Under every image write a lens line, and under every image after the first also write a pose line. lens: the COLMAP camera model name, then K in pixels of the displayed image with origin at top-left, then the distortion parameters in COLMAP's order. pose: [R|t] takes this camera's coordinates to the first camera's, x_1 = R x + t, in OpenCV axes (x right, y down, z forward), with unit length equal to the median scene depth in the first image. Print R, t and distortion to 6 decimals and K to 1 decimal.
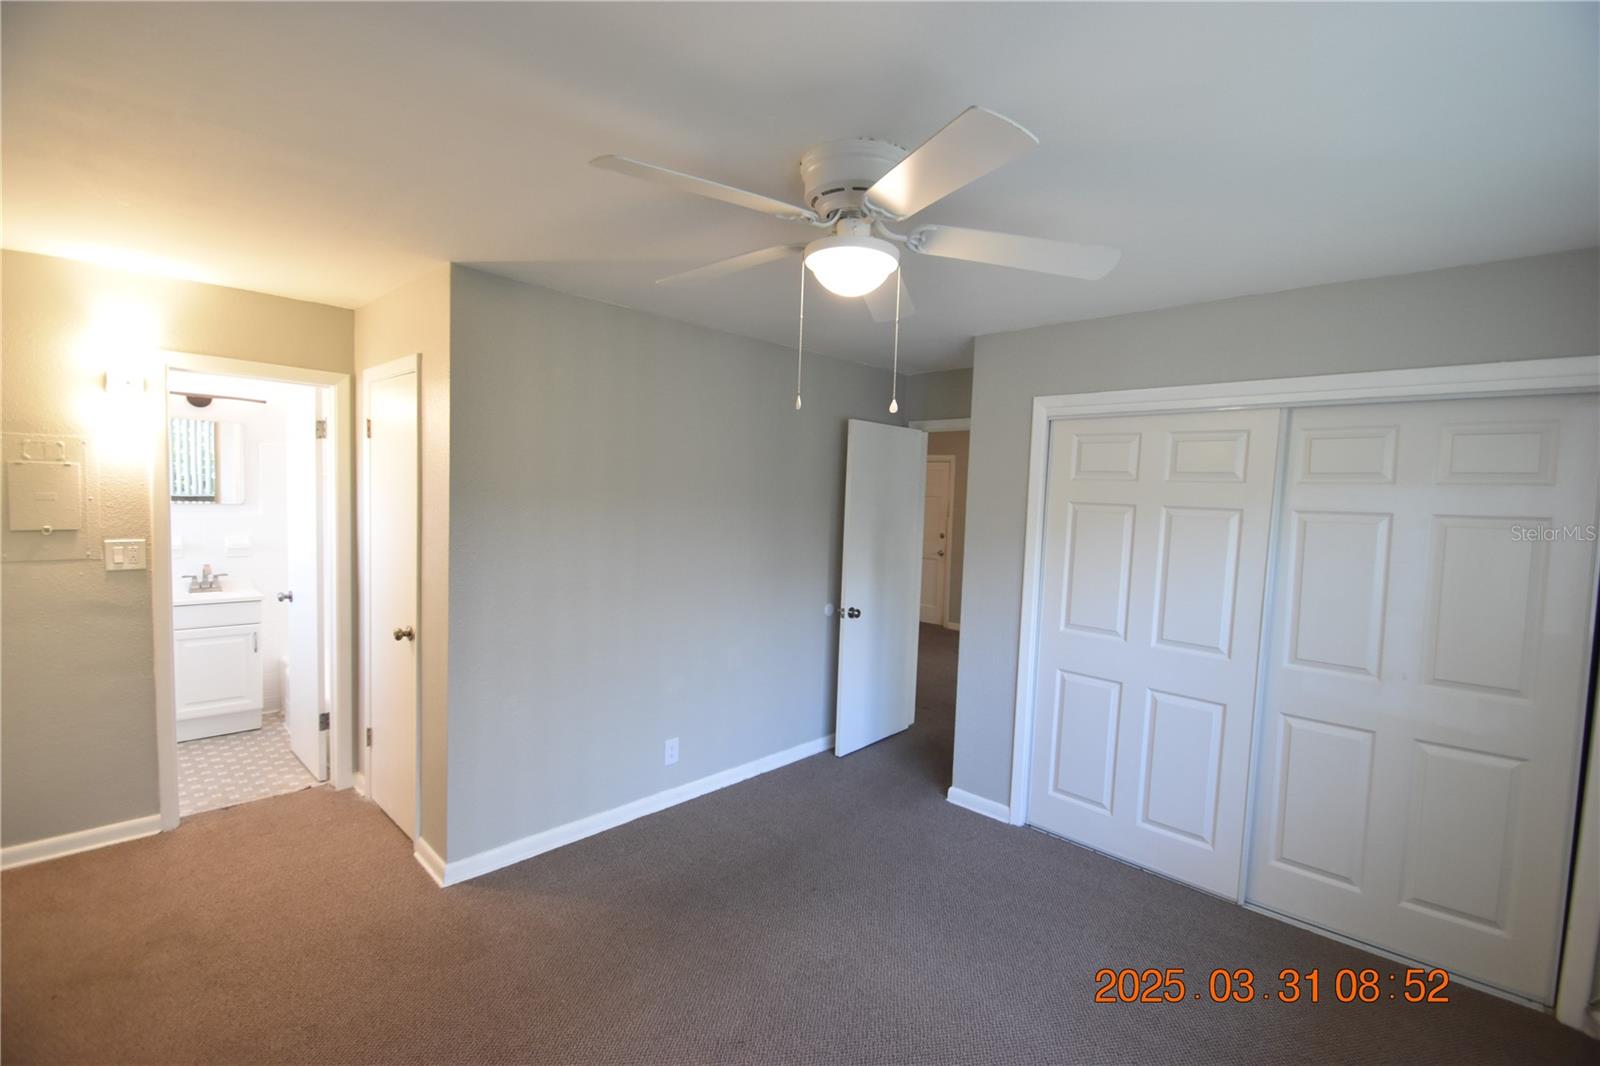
lens RADIAL K [[702.2, 0, 793.5], [0, 702.2, 544.1], [0, 0, 1]] dist [0.005205, -0.011122]
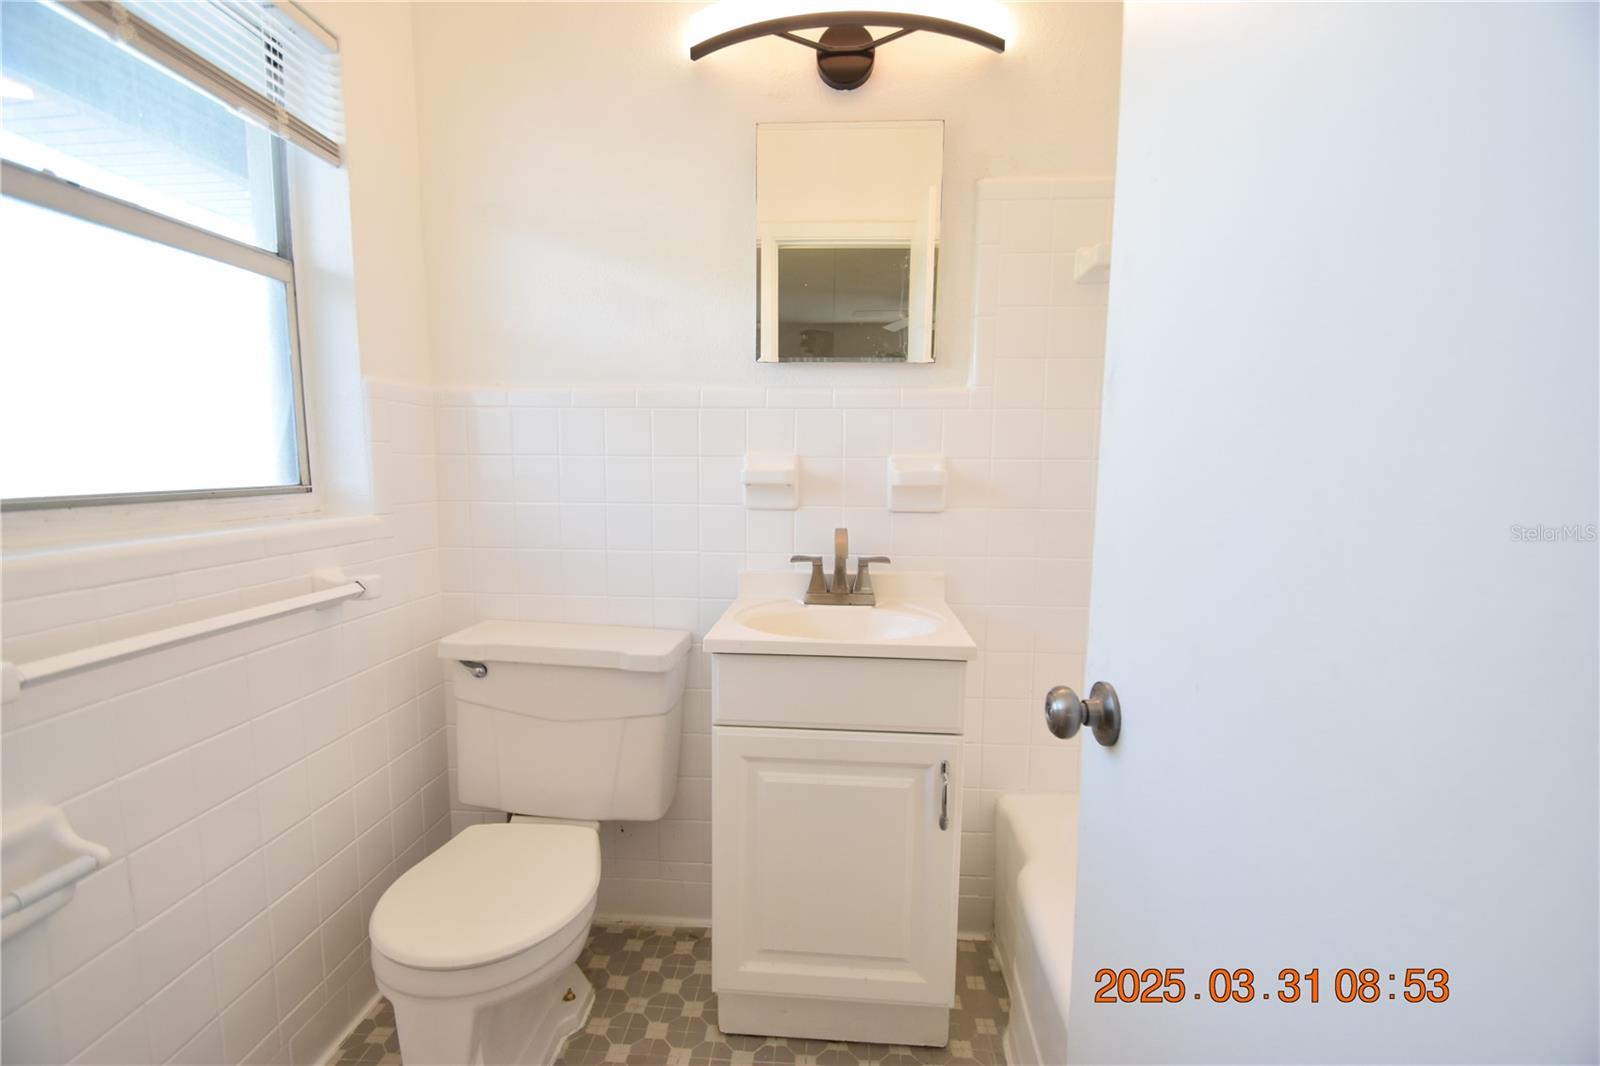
lens RADIAL K [[702.2, 0, 800.2], [0, 702.2, 544.9], [0, 0, 1]] dist [0.005205, -0.011122]
pose [[0.635982, 0.049114, -0.770140, -0.580083], [-0.041258, 0.998709, 0.029619, 0.027695], [0.770600, 0.012937, 0.637187, 0.760314]]
